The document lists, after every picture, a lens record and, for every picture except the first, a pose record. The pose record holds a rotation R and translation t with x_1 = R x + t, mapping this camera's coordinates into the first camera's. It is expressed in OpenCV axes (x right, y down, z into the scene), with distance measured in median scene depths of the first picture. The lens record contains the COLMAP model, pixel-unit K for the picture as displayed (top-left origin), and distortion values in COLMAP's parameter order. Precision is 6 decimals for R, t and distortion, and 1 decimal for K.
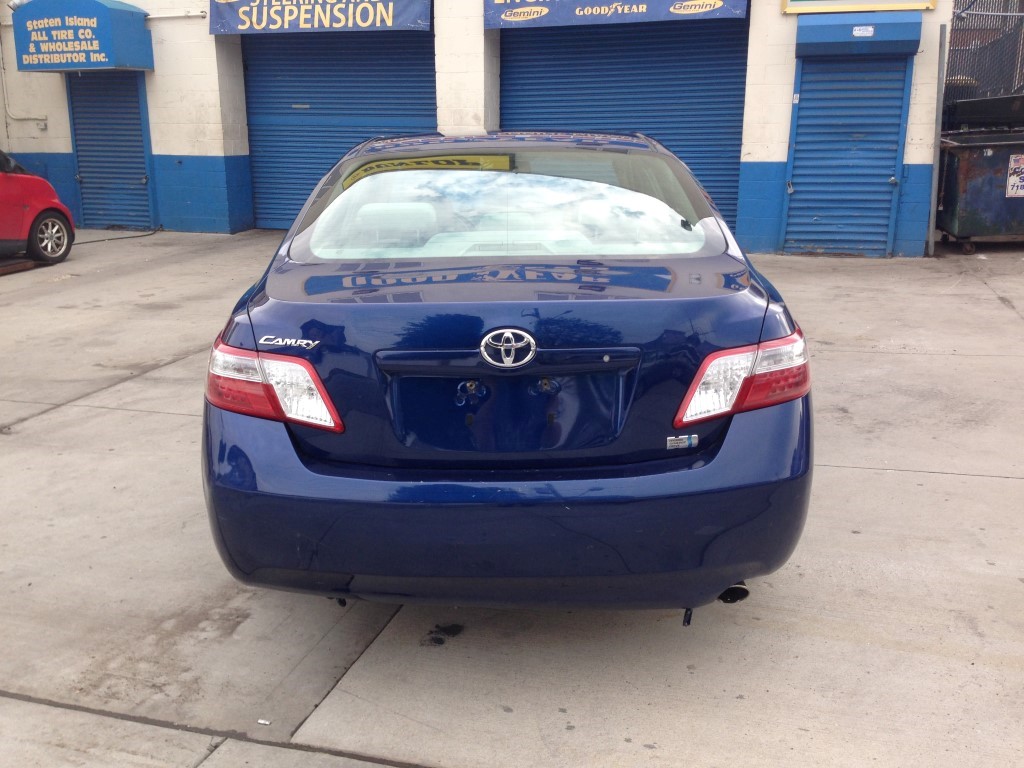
lens RADIAL K [[942.4, 0, 512.0], [0, 942.4, 384.0], [0, 0, 1]] dist [0.152648, -0.290804]
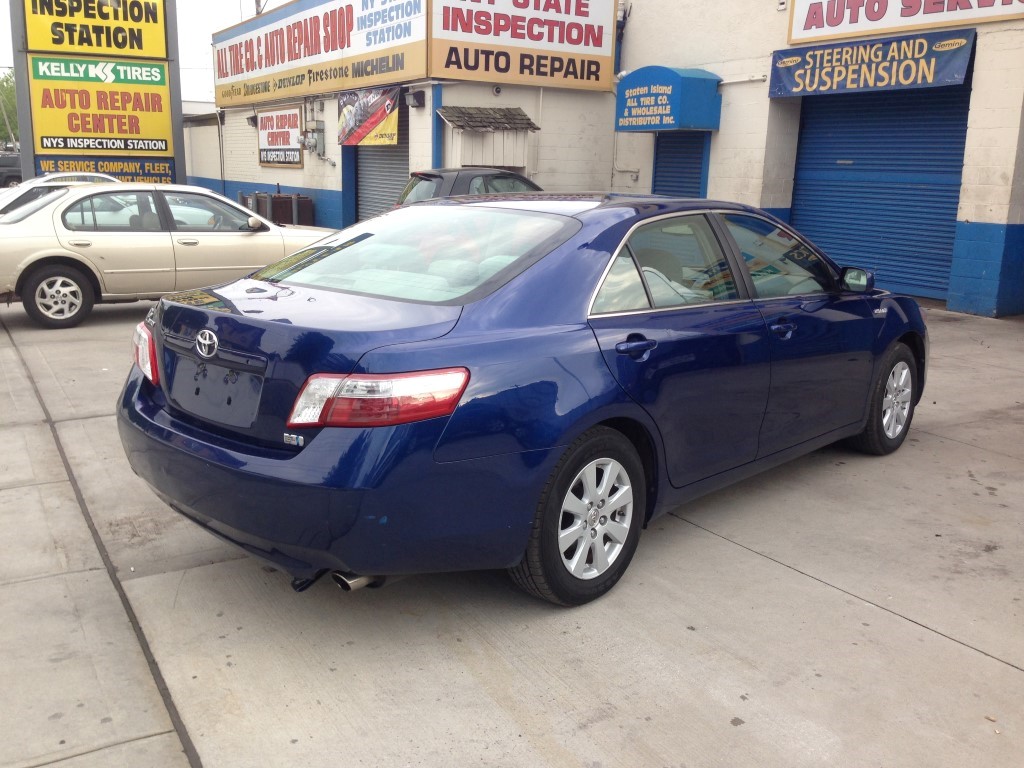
lens RADIAL K [[949.0, 0, 512.3], [0, 949.0, 368.4], [0, 0, 1]] dist [0.115202, -0.187213]
pose [[0.735257, 0.161313, -0.658313, 0.267693], [-0.203829, 0.978930, 0.012225, -0.023598], [0.646414, 0.125195, 0.752645, 0.047453]]
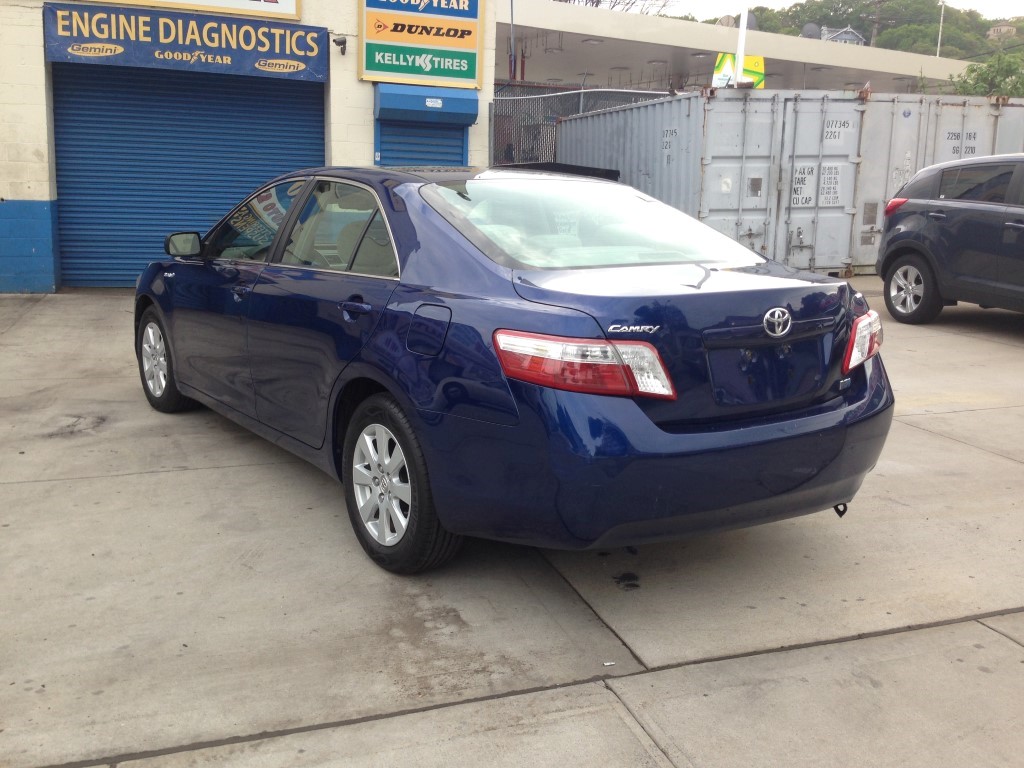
lens RADIAL K [[949.0, 0, 512.3], [0, 949.0, 368.4], [0, 0, 1]] dist [0.115202, -0.187213]
pose [[0.812583, -0.076494, 0.577805, -0.232869], [0.118705, 0.992292, -0.035570, 0.006709], [-0.570630, 0.097492, 0.815400, 0.022731]]
